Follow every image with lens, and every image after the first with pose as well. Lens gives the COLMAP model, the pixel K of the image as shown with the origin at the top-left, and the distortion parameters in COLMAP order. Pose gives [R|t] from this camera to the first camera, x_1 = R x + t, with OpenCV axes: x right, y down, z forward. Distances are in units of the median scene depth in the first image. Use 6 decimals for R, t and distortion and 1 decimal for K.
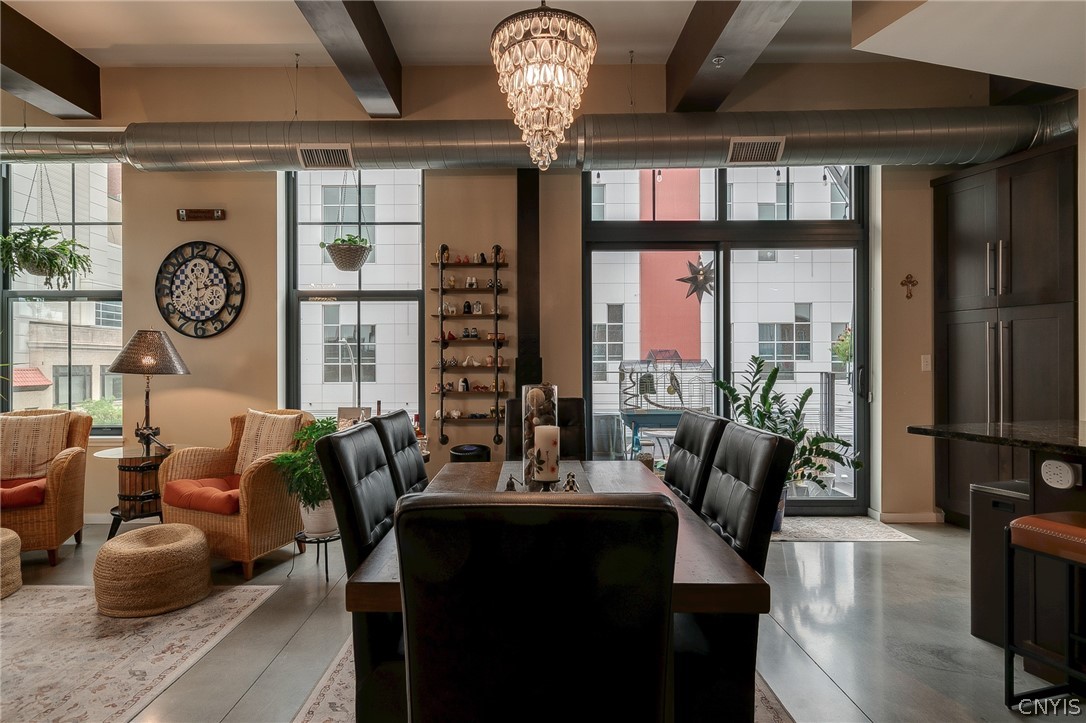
lens RADIAL K [[576.2, 0, 517.0], [0, 576.2, 370.9], [0, 0, 1]] dist [0.008642, 0.000670]
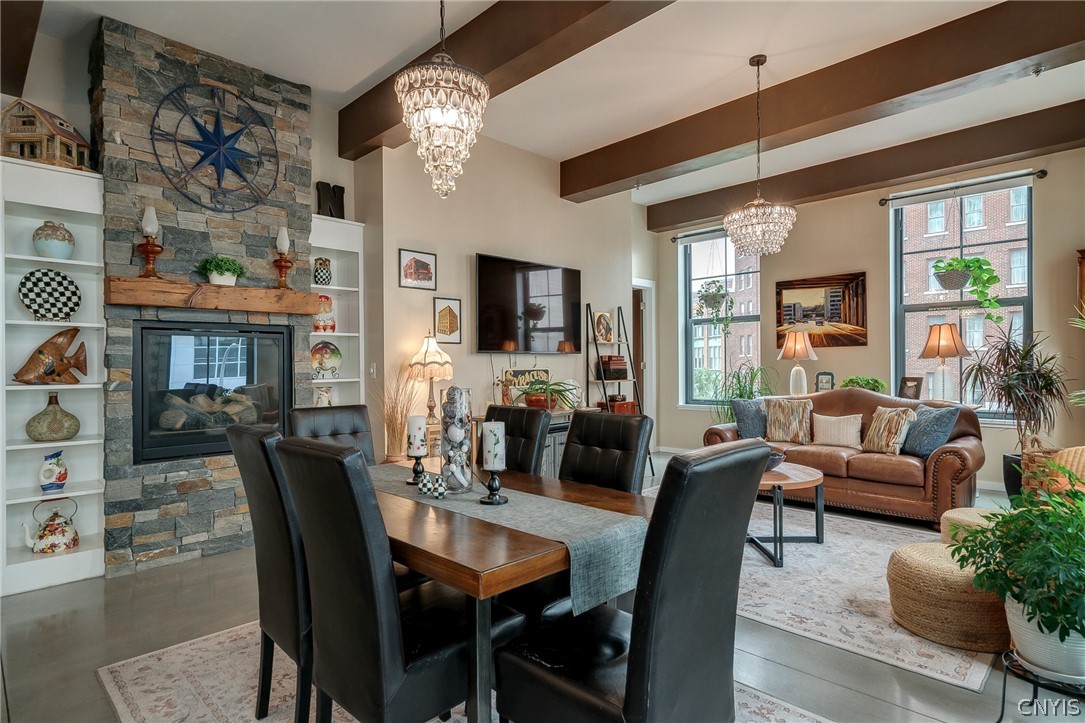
lens RADIAL K [[575.6, 0, 542.4], [0, 575.6, 363.9], [0, 0, 1]] dist [0.008642, 0.000670]
pose [[-0.692511, 0.010421, -0.721332, 0.311703], [0.001683, 0.999916, 0.012830, -0.014721], [0.721405, 0.007671, -0.692471, 0.801505]]
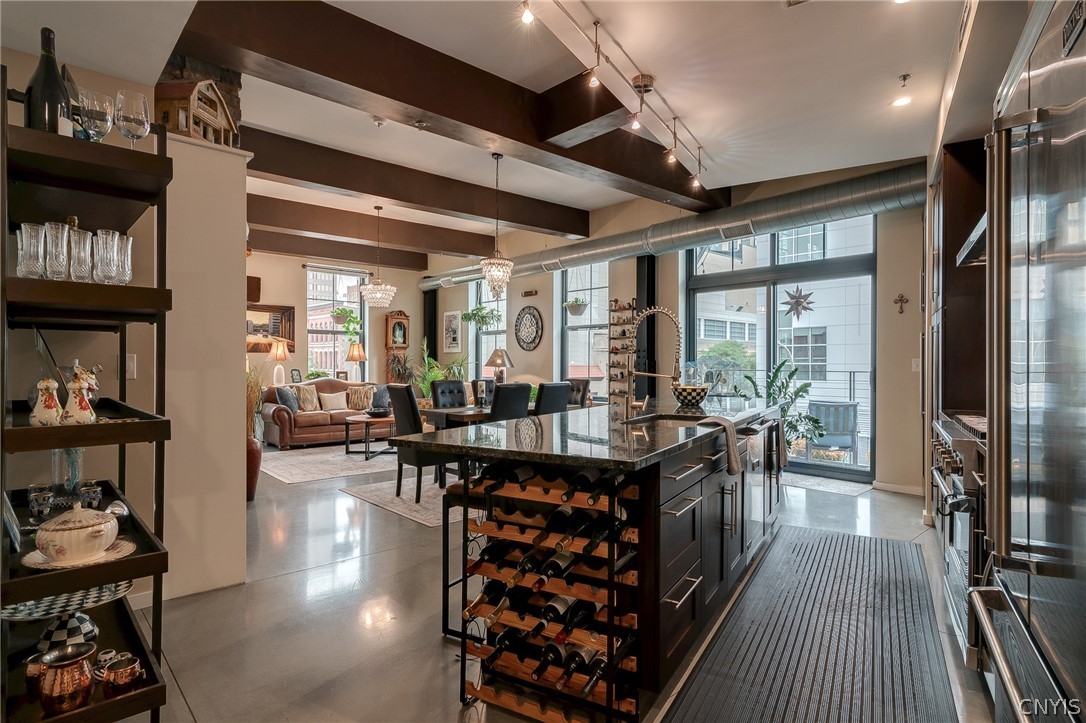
lens RADIAL K [[576.2, 0, 548.9], [0, 576.2, 367.2], [0, 0, 1]] dist [0.008642, 0.000670]
pose [[0.686873, 0.009465, -0.726716, 1.057101], [-0.015052, 0.999886, -0.001204, 0.004551], [0.726622, 0.011766, 0.686937, -0.409229]]
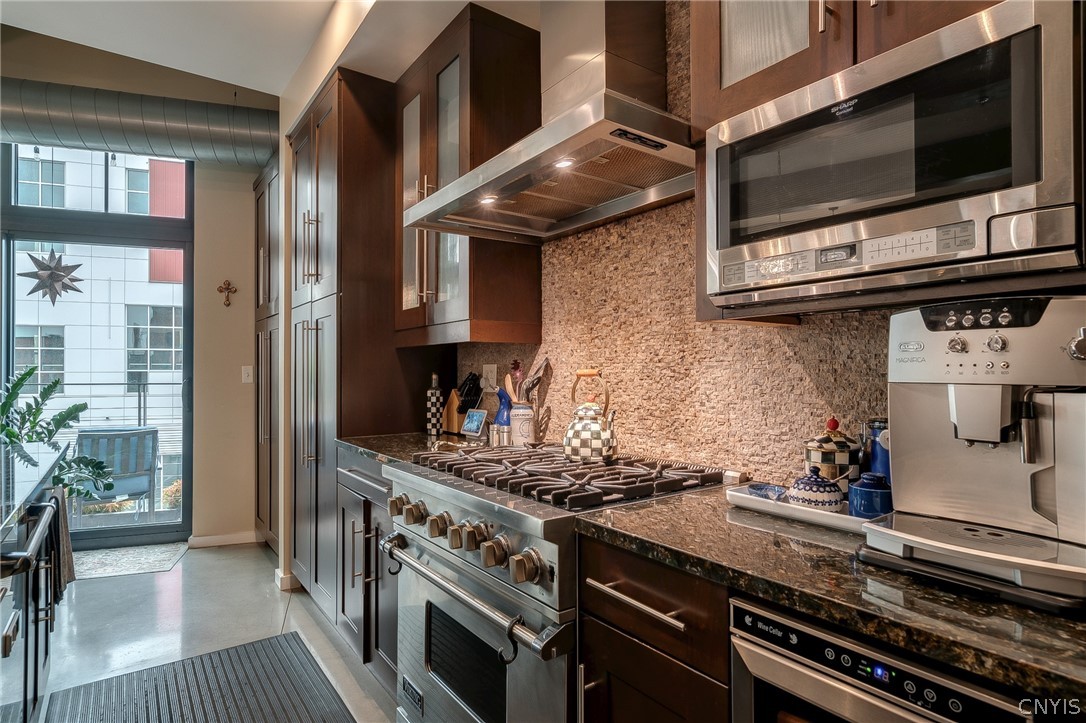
lens RADIAL K [[576.2, 0, 539.7], [0, 576.2, 365.3], [0, 0, 1]] dist [0.008642, 0.000670]
pose [[0.945197, 0.005674, 0.326452, 0.844915], [0.002817, 0.999670, -0.025532, -0.003042], [-0.326489, 0.025052, 0.944869, -0.052168]]
